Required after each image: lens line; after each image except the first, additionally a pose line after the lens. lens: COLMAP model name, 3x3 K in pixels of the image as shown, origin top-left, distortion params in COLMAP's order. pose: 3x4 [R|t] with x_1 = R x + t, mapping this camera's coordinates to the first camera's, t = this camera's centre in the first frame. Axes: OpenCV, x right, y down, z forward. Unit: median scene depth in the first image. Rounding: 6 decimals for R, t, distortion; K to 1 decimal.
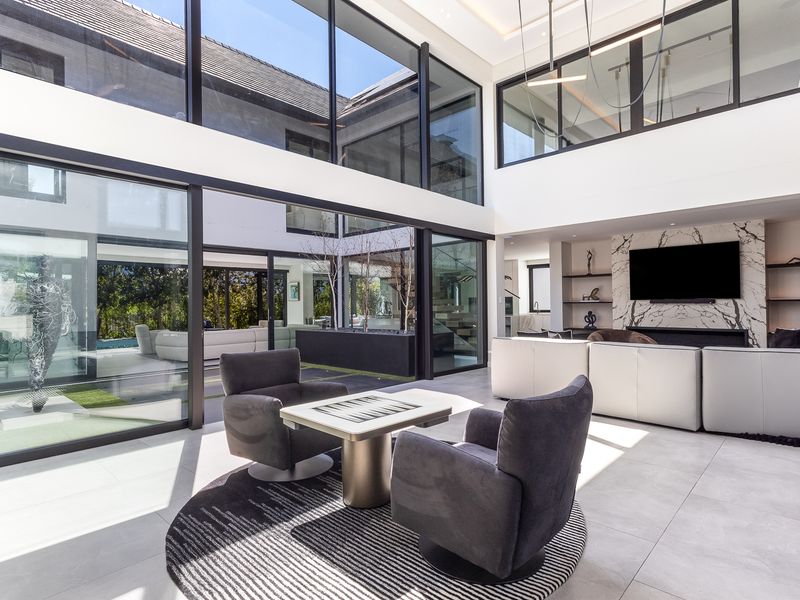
lens RADIAL K [[433.8, 0, 406.7], [0, 433.8, 298.5], [0, 0, 1]] dist [-0.017032, 0.005574]
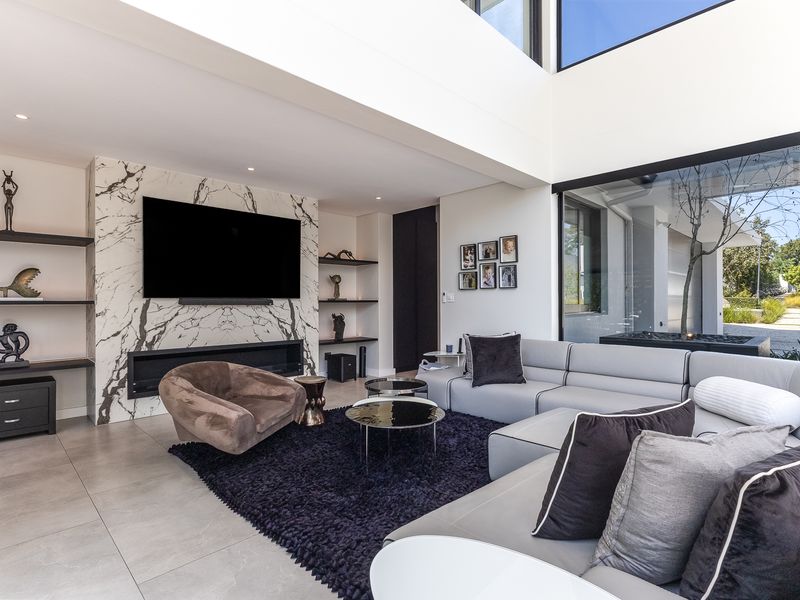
lens RADIAL K [[418.7, 0, 408.4], [0, 418.7, 300.4], [0, 0, 1]] dist [0.010251, -0.000067]
pose [[0.050091, 0.010152, 0.998693, 0.058842], [-0.013359, 0.999866, -0.009493, 0.007393], [-0.998655, -0.012866, 0.050219, 0.725555]]
